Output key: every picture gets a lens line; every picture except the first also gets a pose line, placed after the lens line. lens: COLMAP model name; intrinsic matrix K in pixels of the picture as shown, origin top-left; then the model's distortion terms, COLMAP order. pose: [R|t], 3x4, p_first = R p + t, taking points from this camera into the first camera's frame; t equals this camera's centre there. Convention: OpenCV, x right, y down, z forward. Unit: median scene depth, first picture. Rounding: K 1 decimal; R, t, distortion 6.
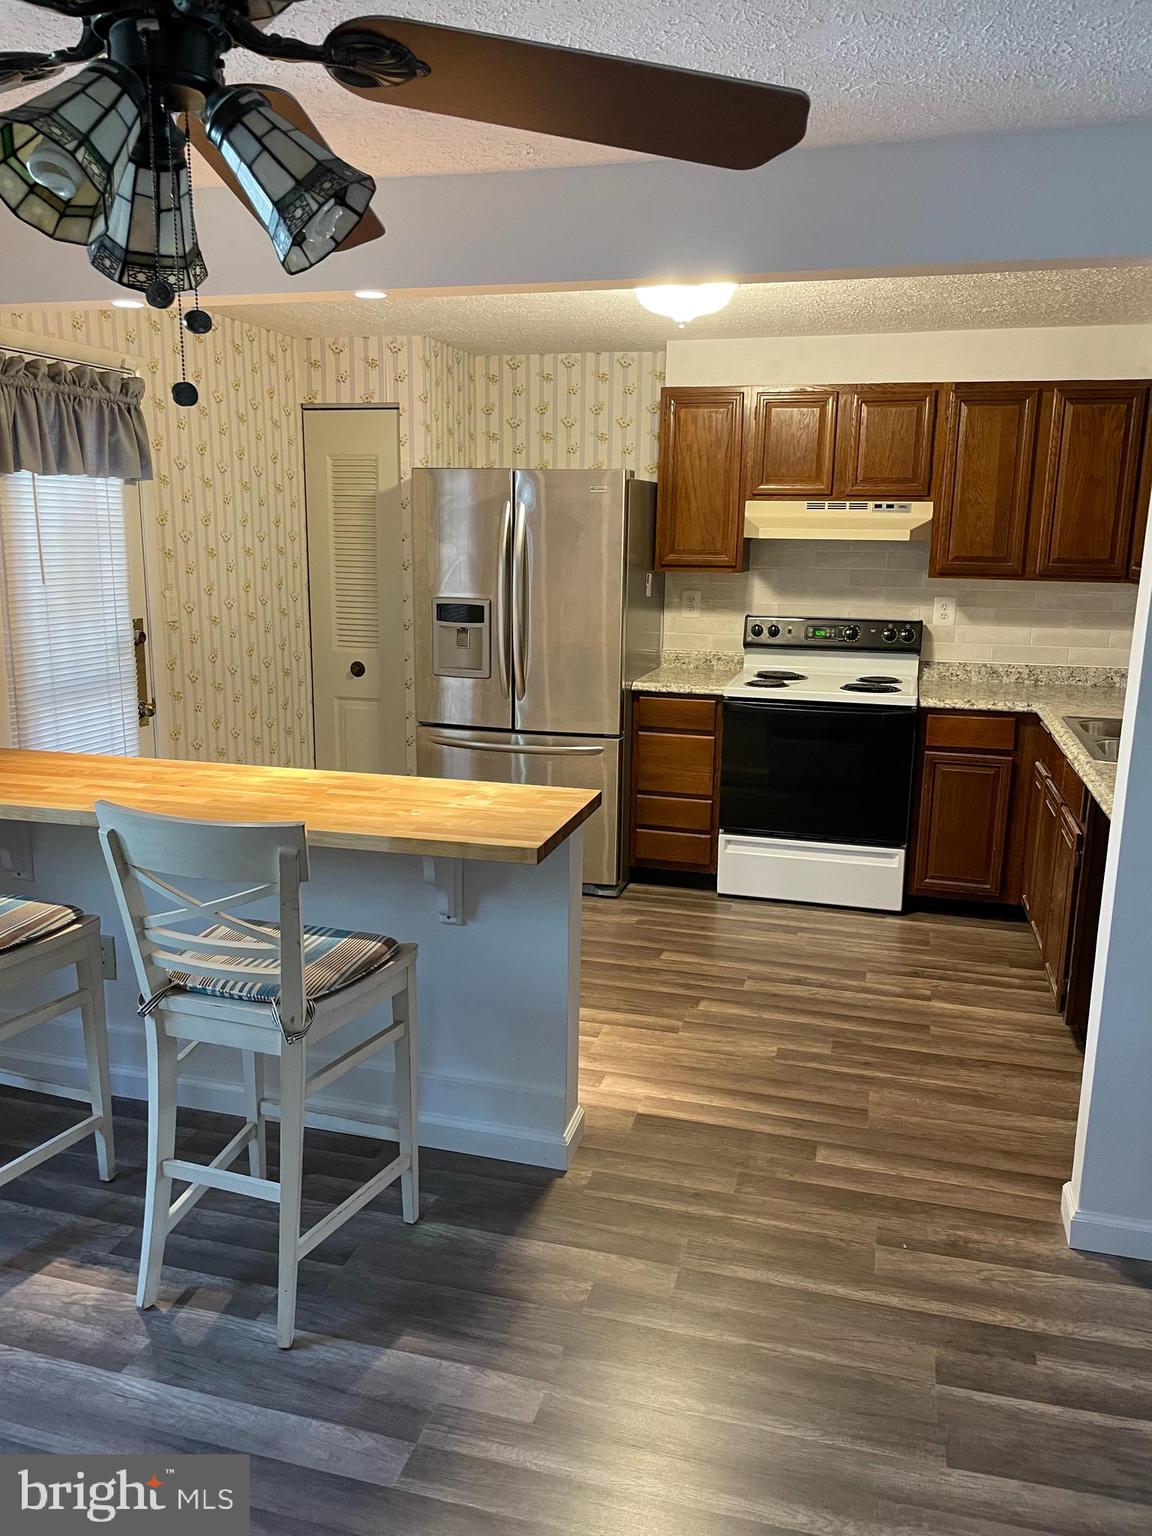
lens RADIAL K [[1164.7, 0, 575.8], [0, 1164.7, 775.2], [0, 0, 1]] dist [0.051574, -0.057519]
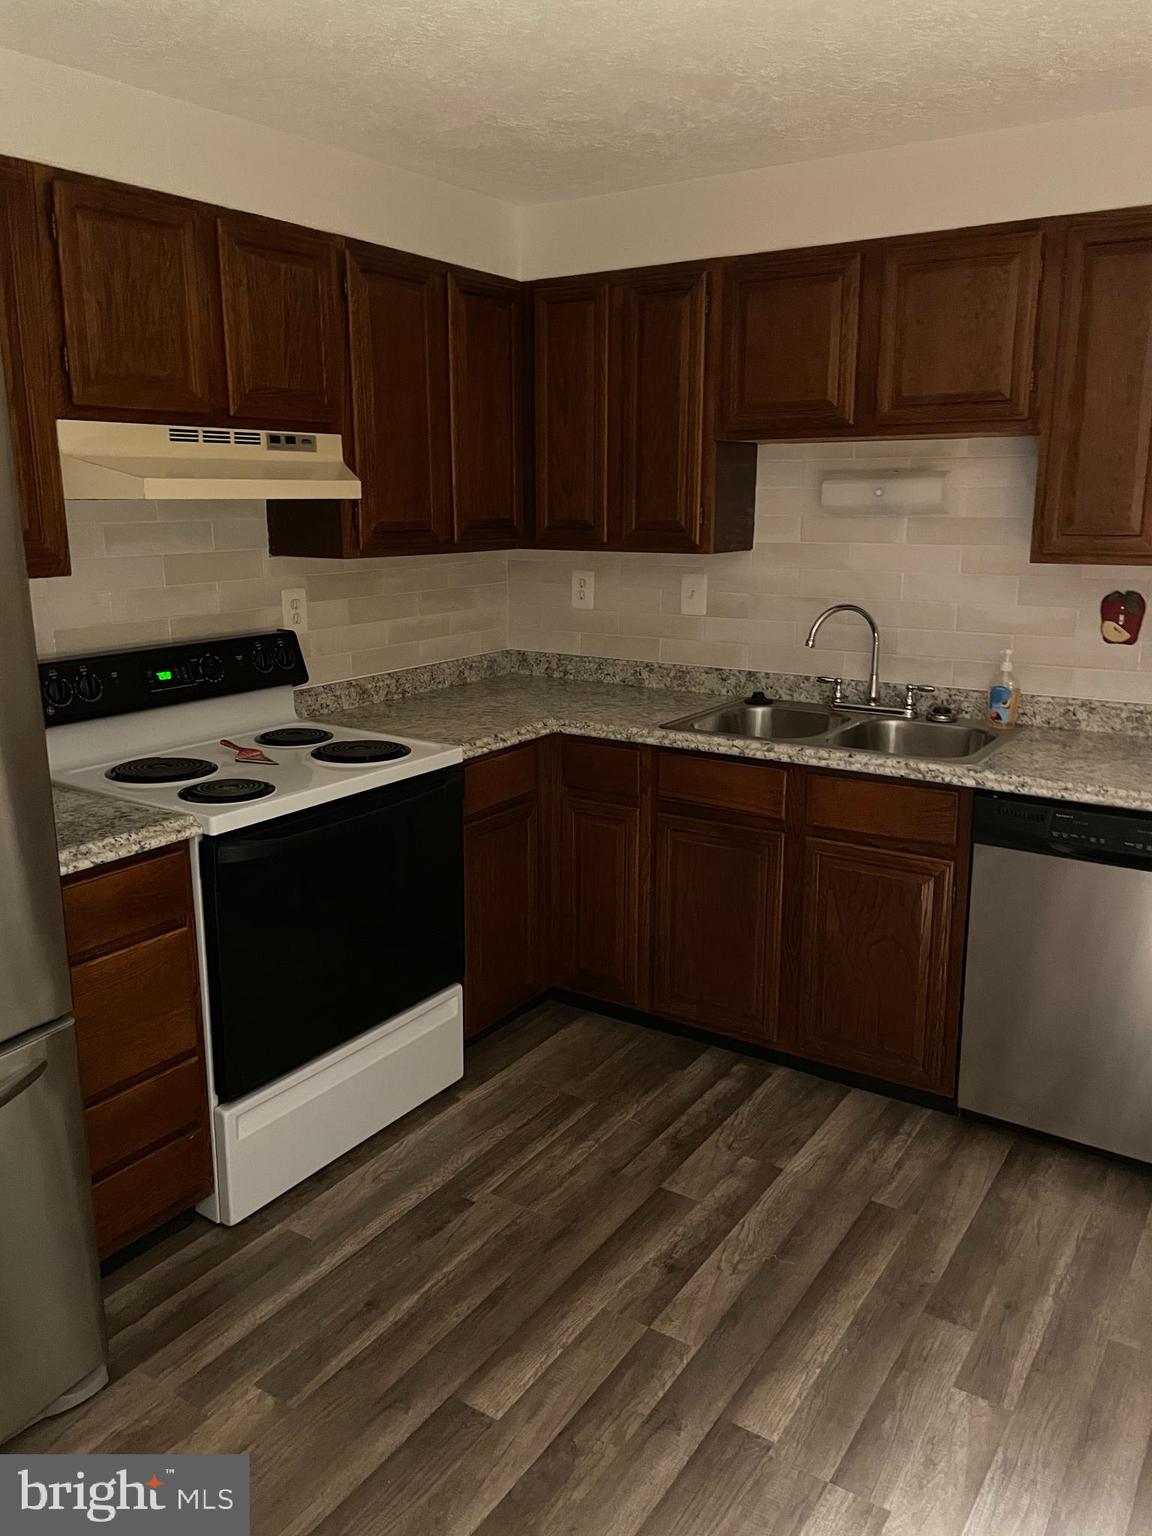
lens RADIAL K [[1164.7, 0, 578.4], [0, 1164.7, 757.7], [0, 0, 1]] dist [0.051574, -0.057519]
pose [[0.310749, -0.228151, 0.922704, -0.263079], [0.211863, 0.962968, 0.166756, -0.150618], [-0.926579, 0.143667, 0.347578, 0.716833]]
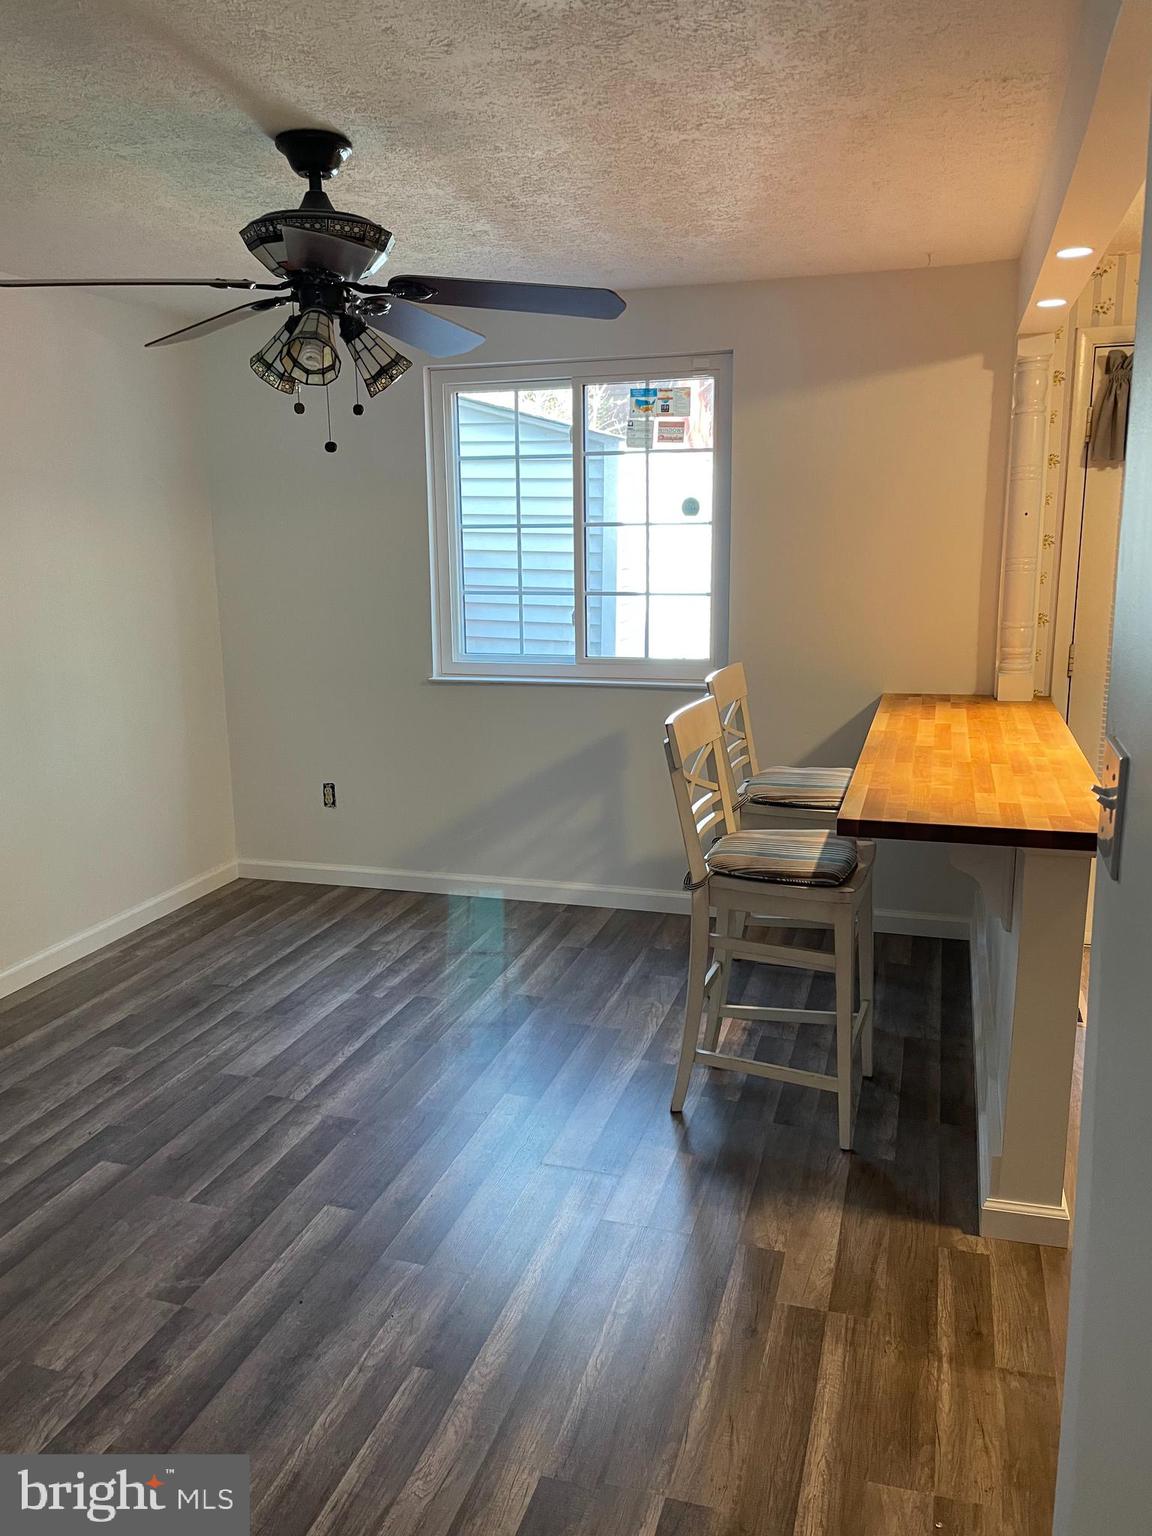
lens RADIAL K [[1164.7, 0, 589.4], [0, 1164.7, 758.0], [0, 0, 1]] dist [0.051574, -0.057519]
pose [[-0.028177, 0.182134, -0.982870, 0.500881], [-0.198249, 0.962710, 0.184081, -0.068713], [0.979747, 0.200040, 0.008981, 0.397734]]
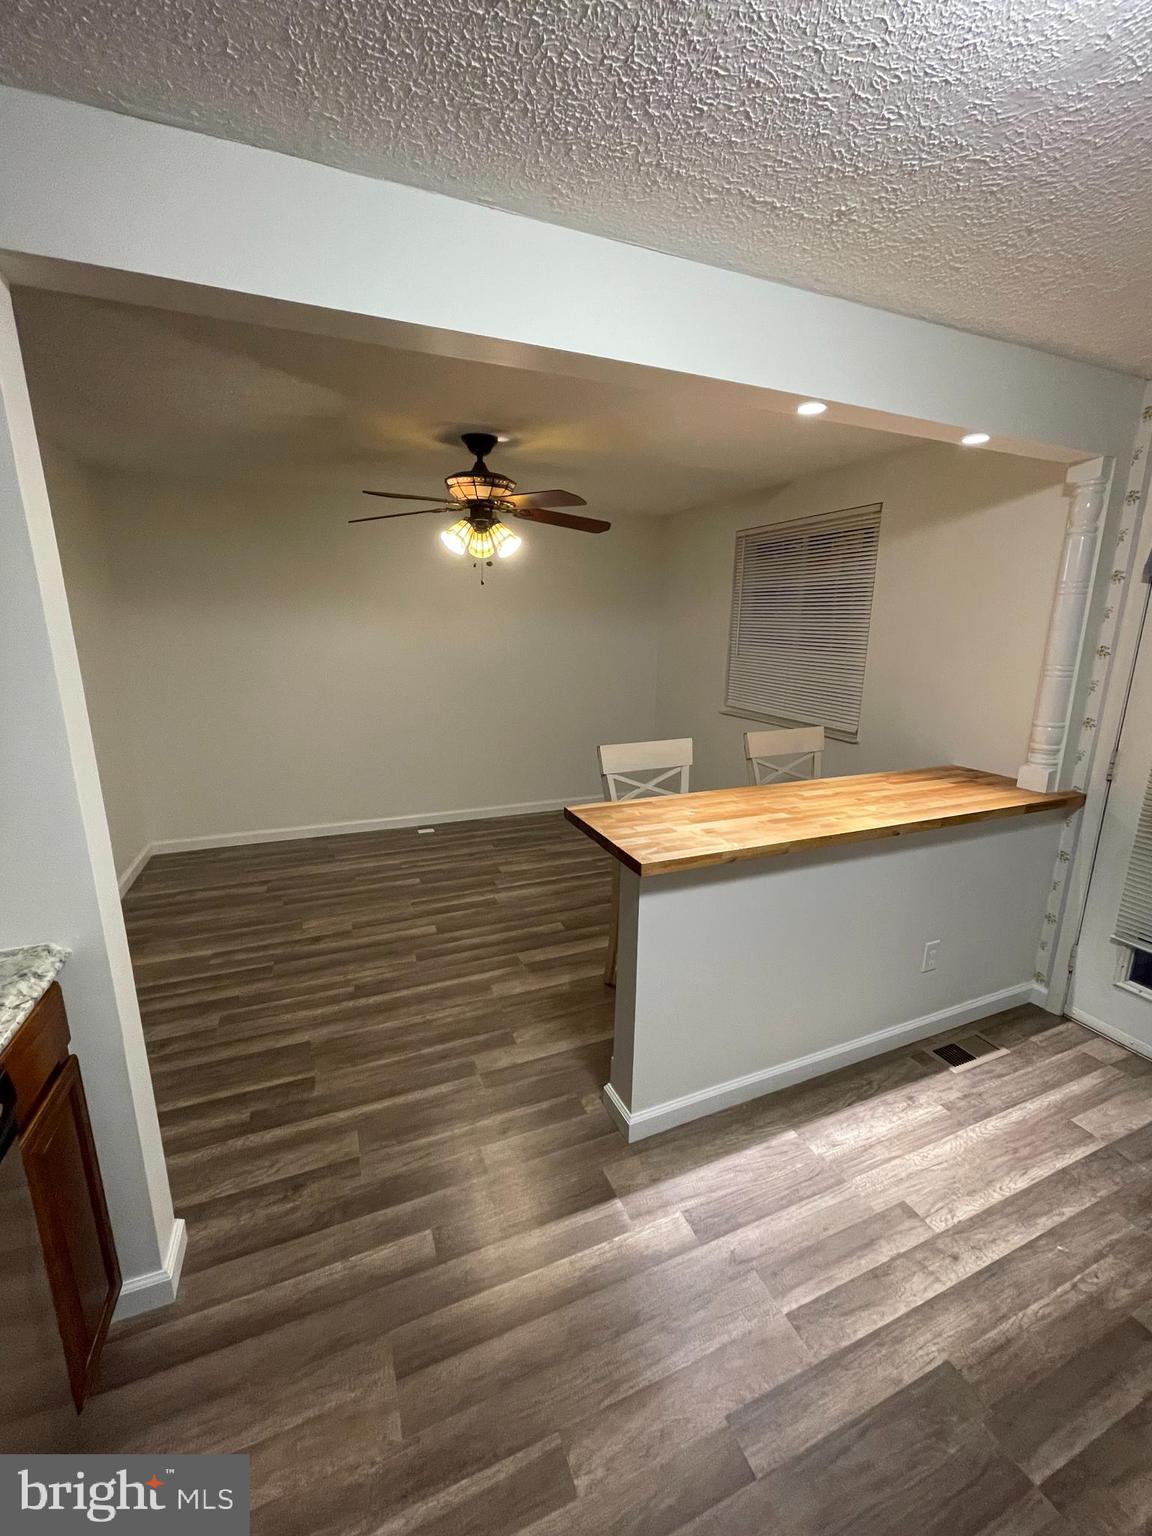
lens RADIAL K [[631.4, 0, 582.6], [0, 631.4, 762.7], [0, 0, 1]] dist [0.002335, -0.000450]
pose [[-0.784552, 0.113663, -0.609556, 0.249608], [-0.153522, 0.916840, 0.368558, -0.168799], [0.600757, 0.382734, -0.701859, 0.837898]]
